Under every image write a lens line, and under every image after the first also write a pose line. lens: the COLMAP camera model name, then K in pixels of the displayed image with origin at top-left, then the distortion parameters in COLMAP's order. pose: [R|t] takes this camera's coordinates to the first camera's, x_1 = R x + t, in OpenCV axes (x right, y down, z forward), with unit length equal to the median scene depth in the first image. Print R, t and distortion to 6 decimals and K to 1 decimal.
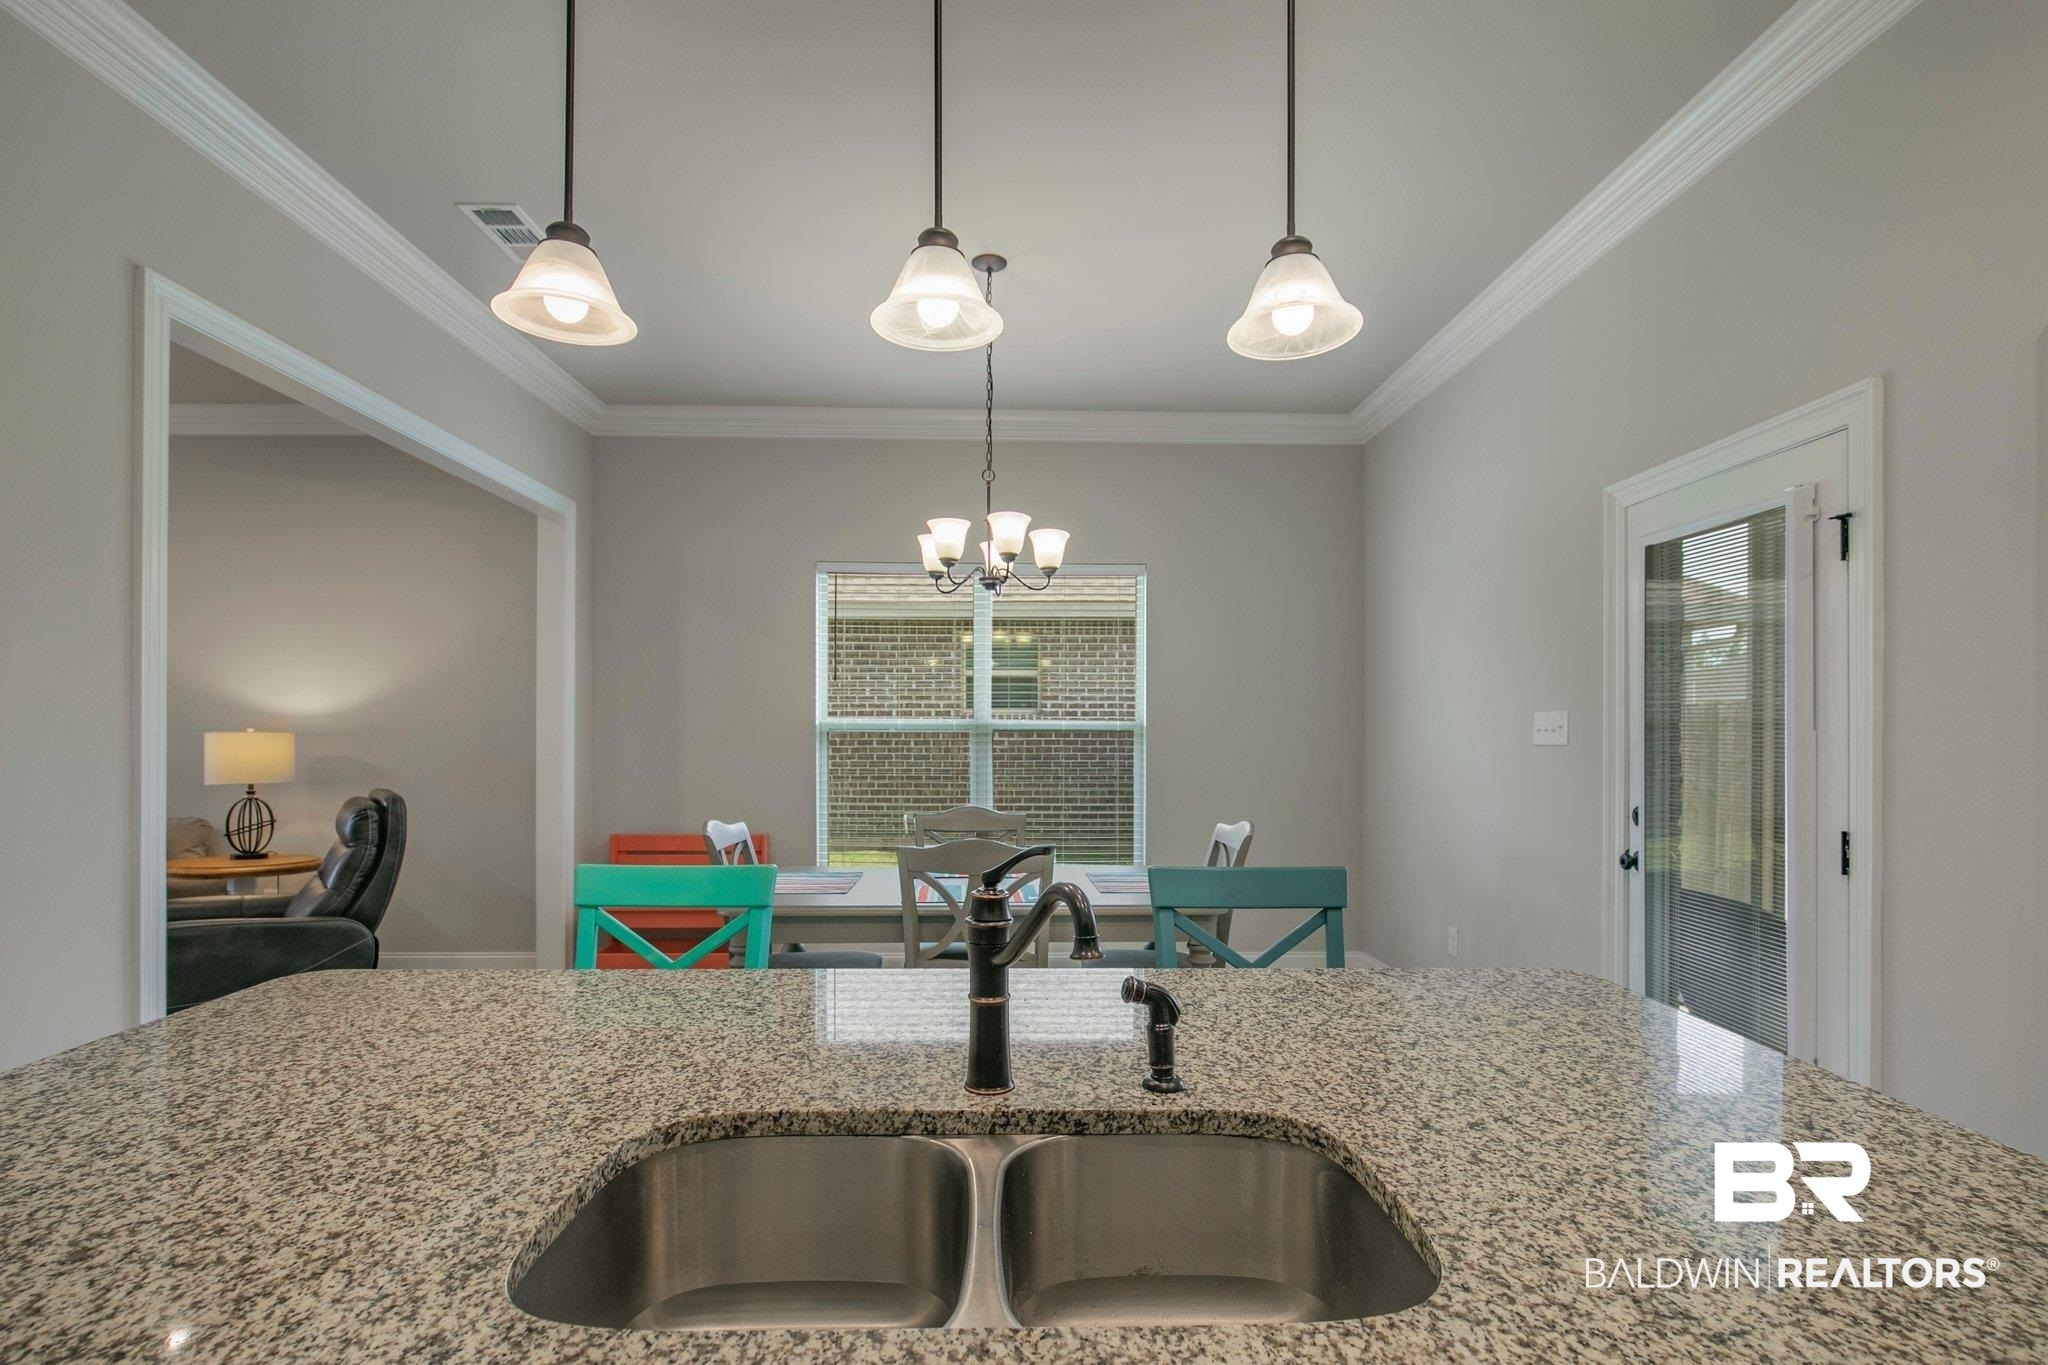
lens RADIAL K [[960.4, 0, 1015.7], [0, 960.4, 727.6], [0, 0, 1]] dist [-0.003342, 0.000364]
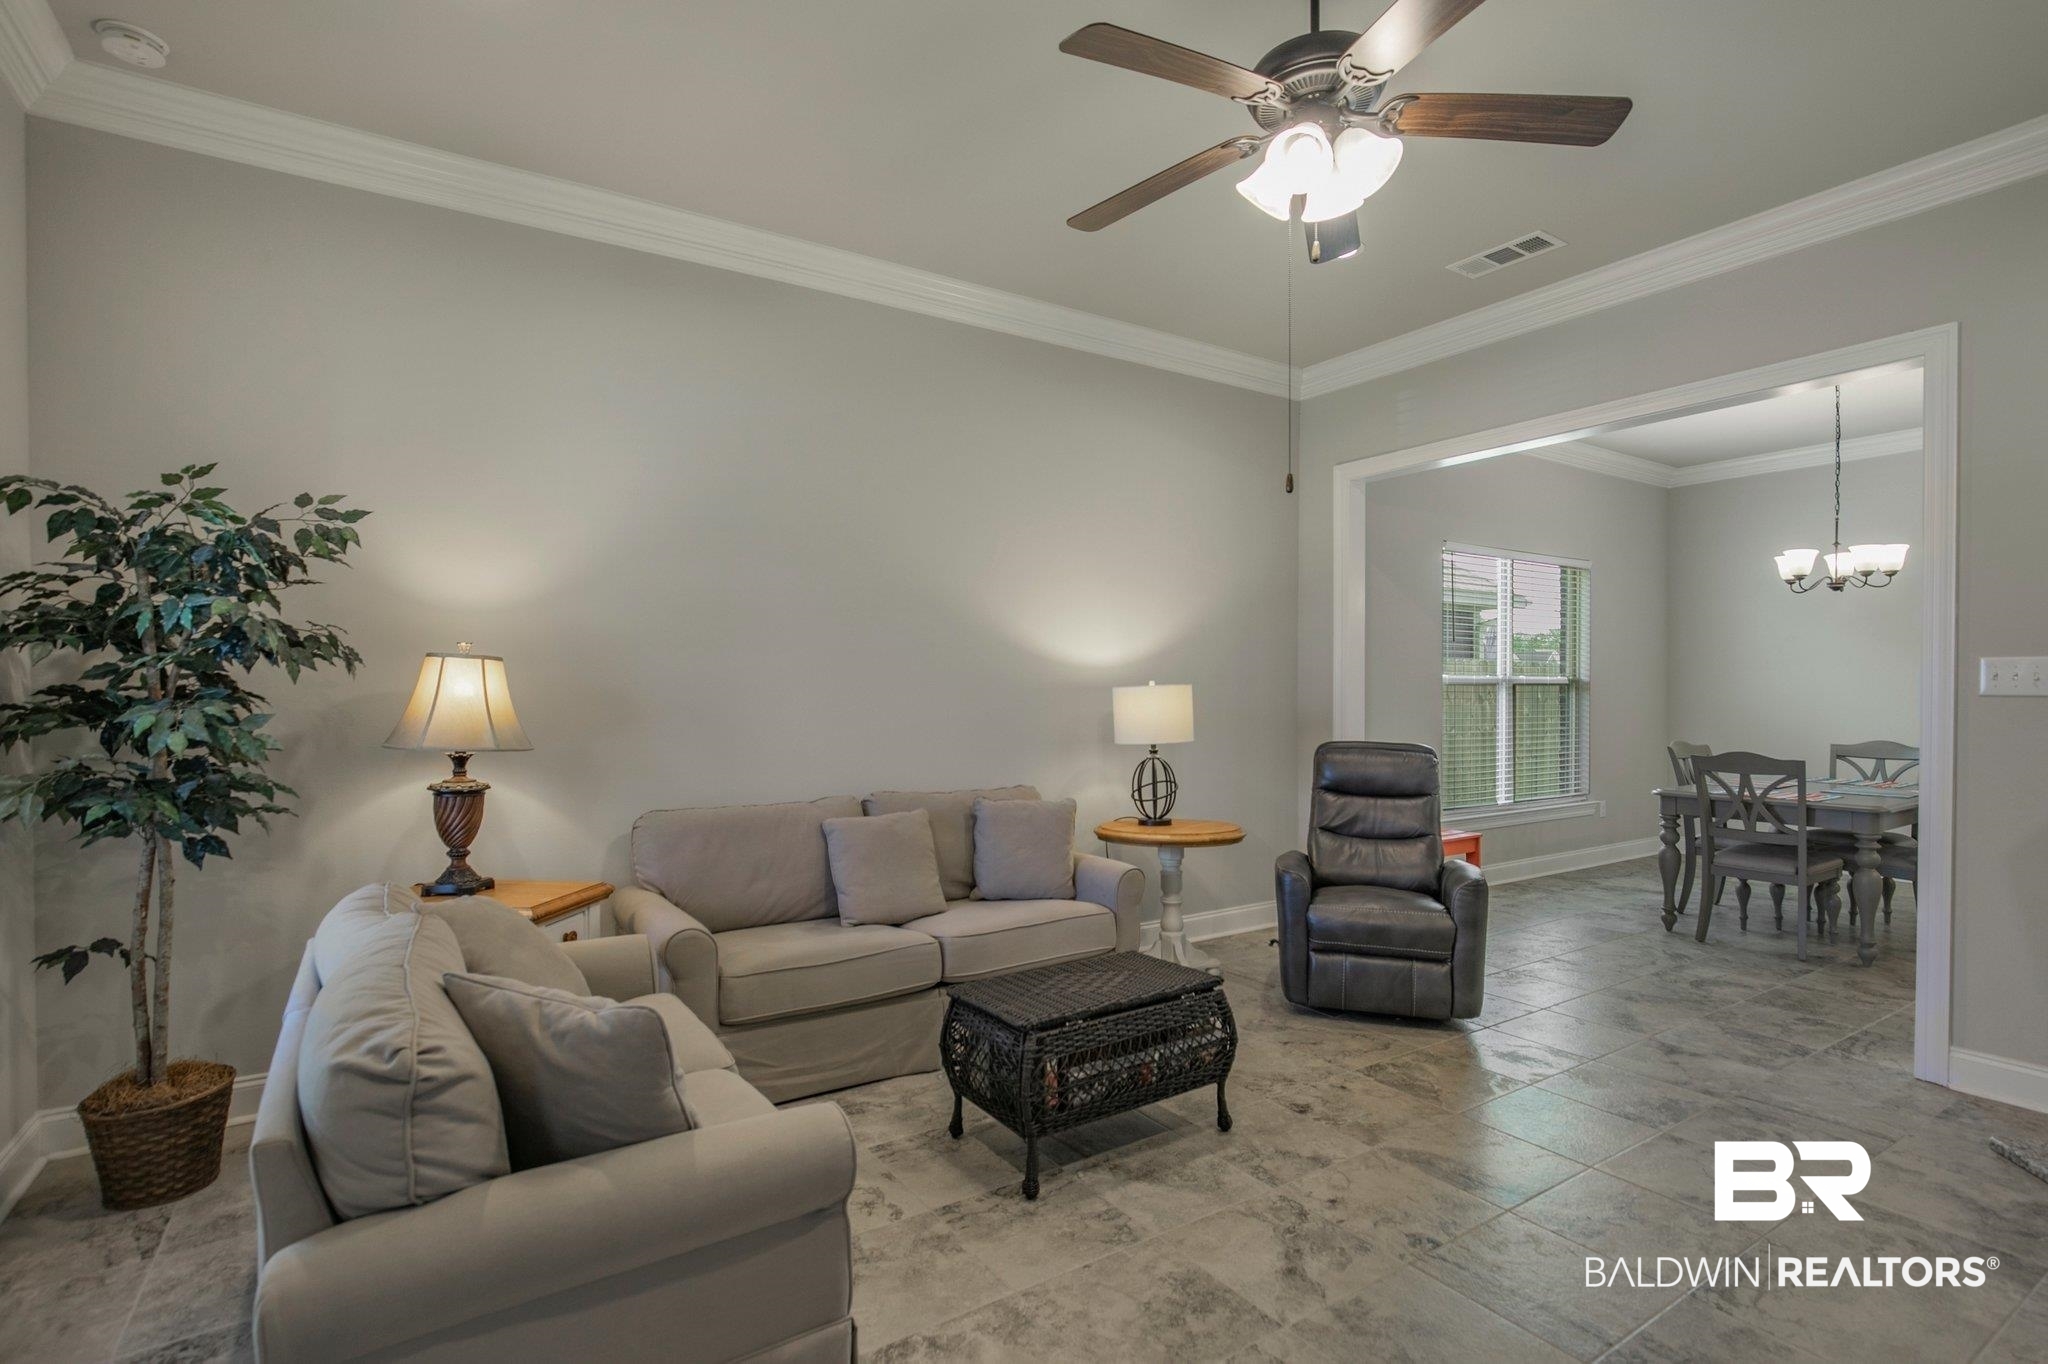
lens RADIAL K [[969.5, 0, 1027.6], [0, 969.5, 666.0], [0, 0, 1]] dist [-0.000669, 0.000273]
pose [[0.842526, 0.011943, 0.538523, -1.403152], [-0.011221, 0.999926, -0.004619, -0.009386], [-0.538539, -0.002151, 0.842598, 0.280201]]
